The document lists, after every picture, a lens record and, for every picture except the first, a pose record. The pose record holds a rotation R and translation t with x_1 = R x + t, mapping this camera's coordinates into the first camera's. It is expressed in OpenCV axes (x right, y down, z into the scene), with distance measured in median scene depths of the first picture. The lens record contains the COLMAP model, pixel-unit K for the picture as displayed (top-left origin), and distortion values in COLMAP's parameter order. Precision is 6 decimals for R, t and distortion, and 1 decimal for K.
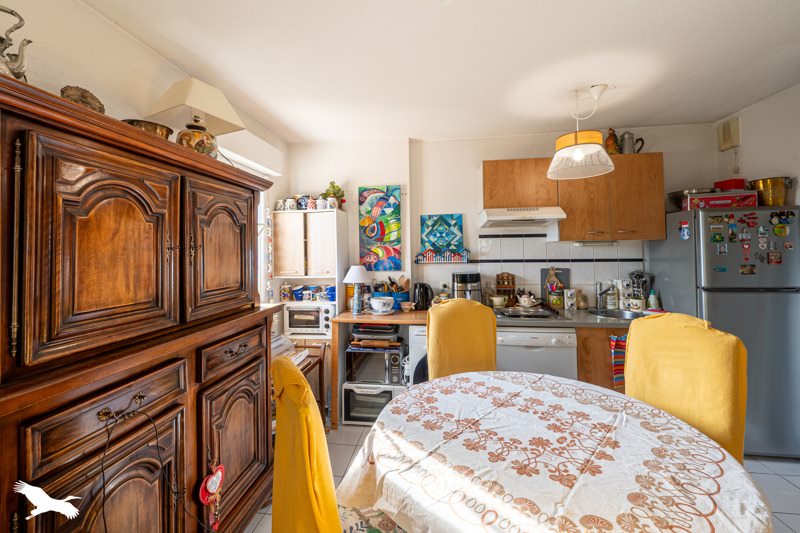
lens RADIAL K [[326.7, 0, 391.0], [0, 326.7, 245.0], [0, 0, 1]] dist [-0.003208, -0.000035]
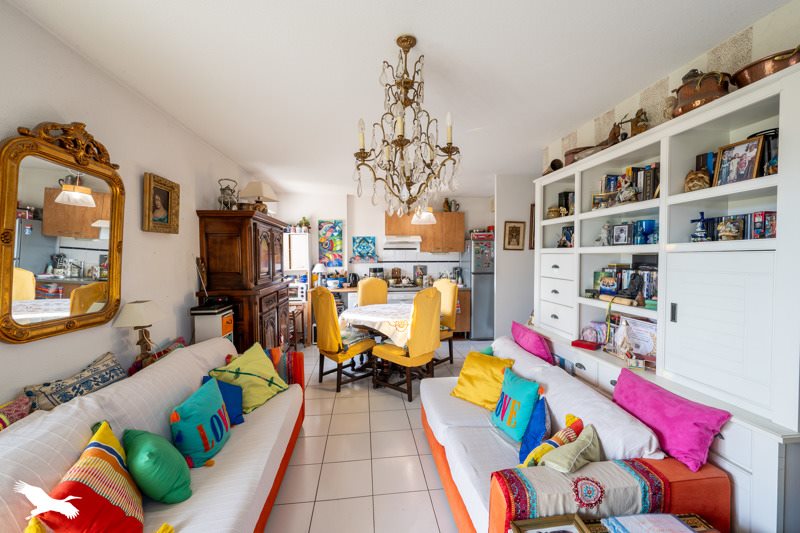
lens RADIAL K [[326.7, 0, 400.9], [0, 326.7, 263.3], [0, 0, 1]] dist [-0.003208, -0.000035]
pose [[0.964670, 0.004782, 0.263419, -0.141353], [-0.015143, 0.999189, 0.037317, -0.015174], [-0.263026, -0.039988, 0.963960, -0.907986]]
